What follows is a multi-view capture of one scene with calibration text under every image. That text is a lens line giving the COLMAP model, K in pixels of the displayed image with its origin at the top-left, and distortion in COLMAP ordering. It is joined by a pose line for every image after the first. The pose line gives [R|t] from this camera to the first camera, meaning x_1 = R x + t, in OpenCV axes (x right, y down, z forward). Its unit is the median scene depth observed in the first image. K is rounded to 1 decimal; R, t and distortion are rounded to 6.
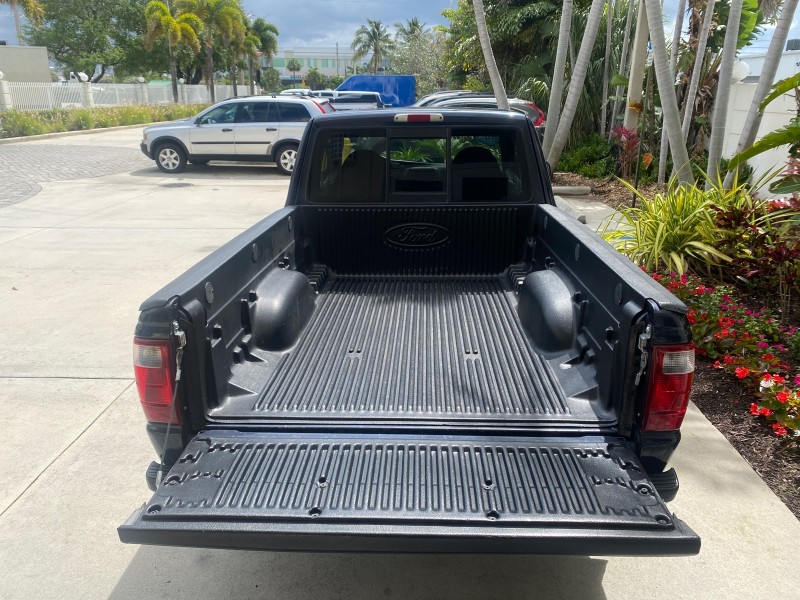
lens RADIAL K [[613.3, 0, 401.1], [0, 613.3, 296.3], [0, 0, 1]] dist [0.029564, -0.029670]
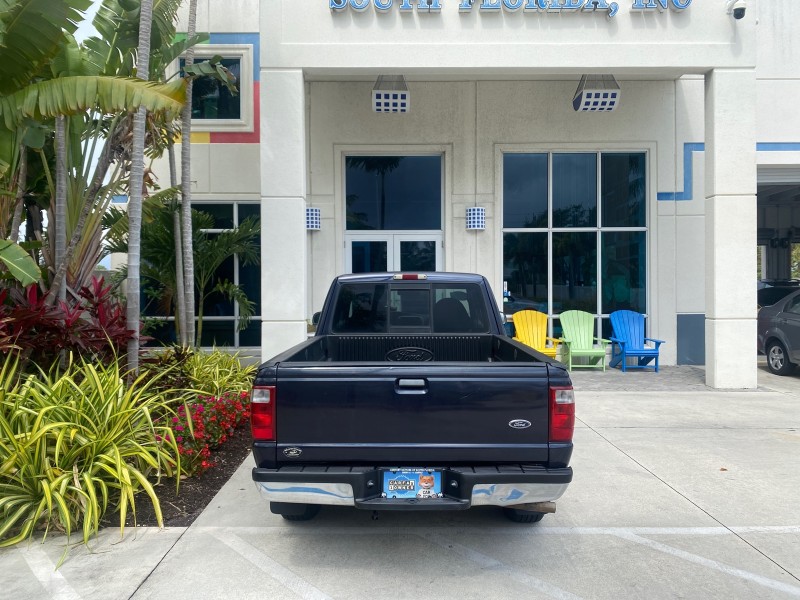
lens RADIAL K [[613.3, 0, 401.5], [0, 613.3, 296.3], [0, 0, 1]] dist [0.029564, -0.029670]
pose [[0.999402, 0.004489, 0.034281, -0.035321], [0.005300, 0.959928, -0.280198, 0.139753], [-0.034165, 0.280212, 0.959330, -0.329724]]
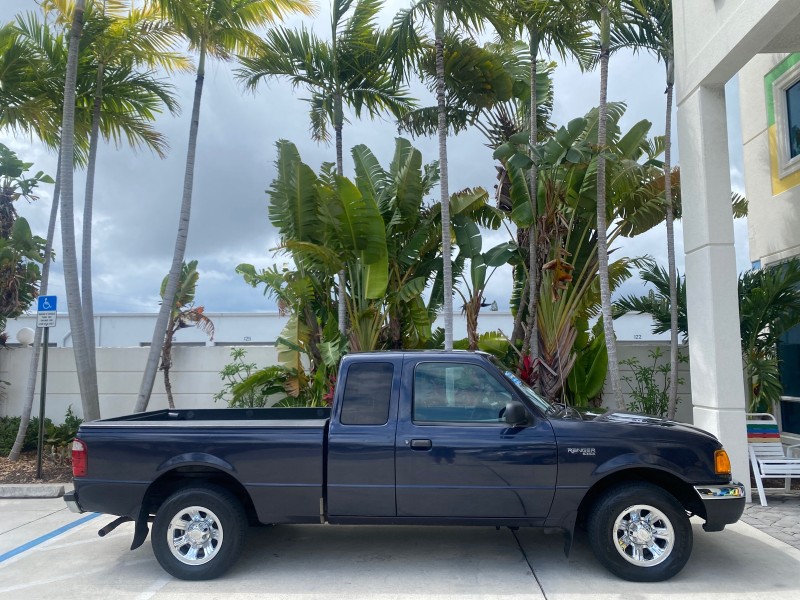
lens RADIAL K [[613.3, 0, 398.5], [0, 613.3, 295.7], [0, 0, 1]] dist [0.029564, -0.029670]
pose [[-0.019494, -0.103165, -0.994473, 1.368464], [-0.281806, 0.954901, -0.093536, -0.285634], [0.959273, 0.278425, -0.047687, 0.993097]]
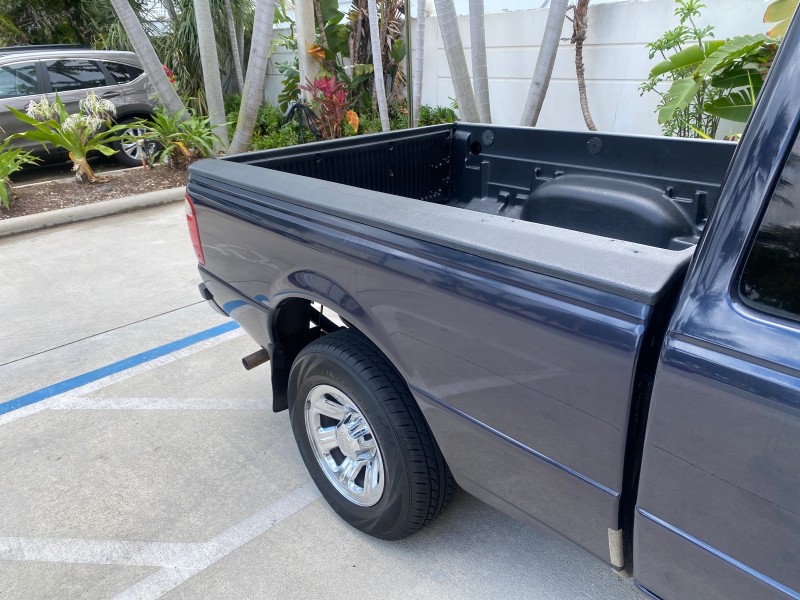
lens RADIAL K [[613.3, 0, 399.8], [0, 613.3, 293.2], [0, 0, 1]] dist [0.029564, -0.029670]
pose [[-0.704804, 0.291380, -0.646799, 0.472354], [-0.167806, 0.817400, 0.551089, -0.250740], [0.689270, 0.496946, -0.527211, 0.938316]]
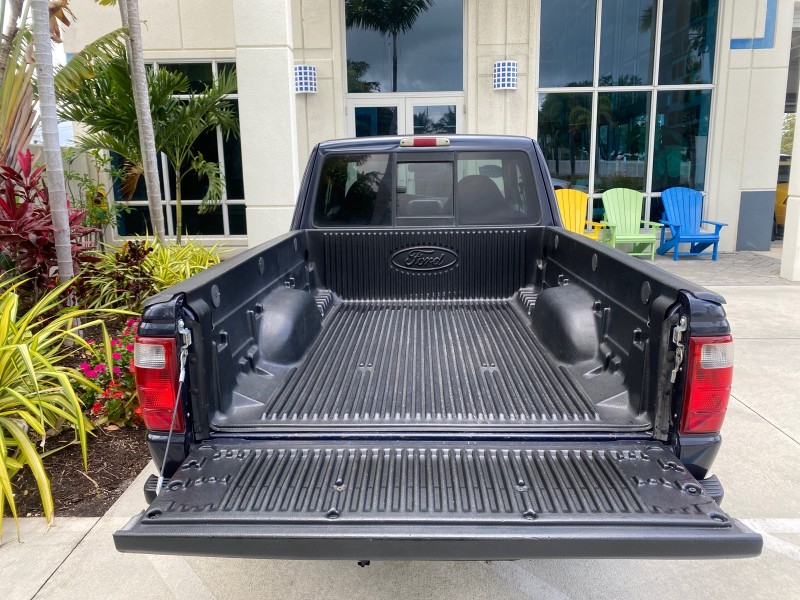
lens RADIAL K [[613.3, 0, 401.2], [0, 613.3, 294.9], [0, 0, 1]] dist [0.029564, -0.029670]
pose [[0.999936, -0.008588, 0.007355, -0.016139], [0.009232, 0.995670, -0.092496, 0.042287], [-0.006529, 0.092558, 0.995686, 0.025813]]
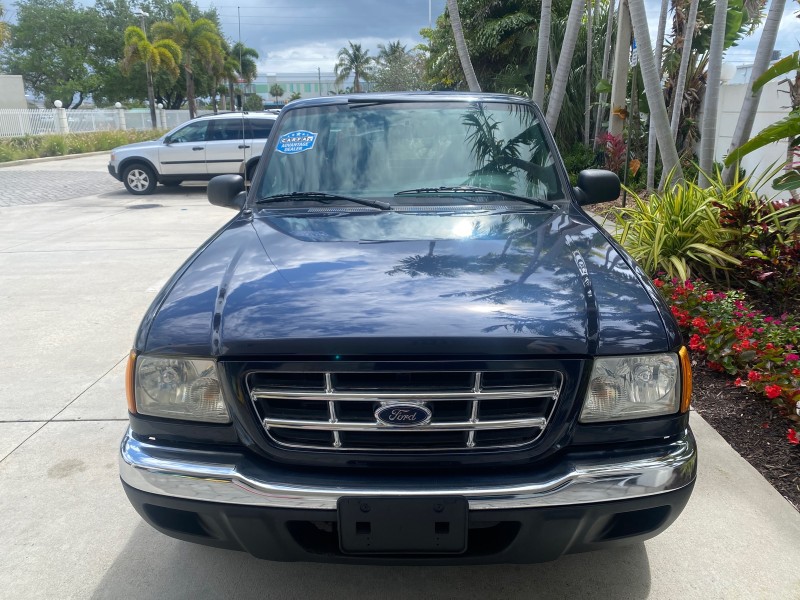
lens RADIAL K [[613.3, 0, 399.1], [0, 613.3, 299.1], [0, 0, 1]] dist [0.029564, -0.029670]
pose [[0.999473, -0.028814, 0.014953, 0.034792], [0.029242, 0.999144, -0.029262, 0.007555], [-0.014097, 0.029684, 0.999460, 0.146705]]
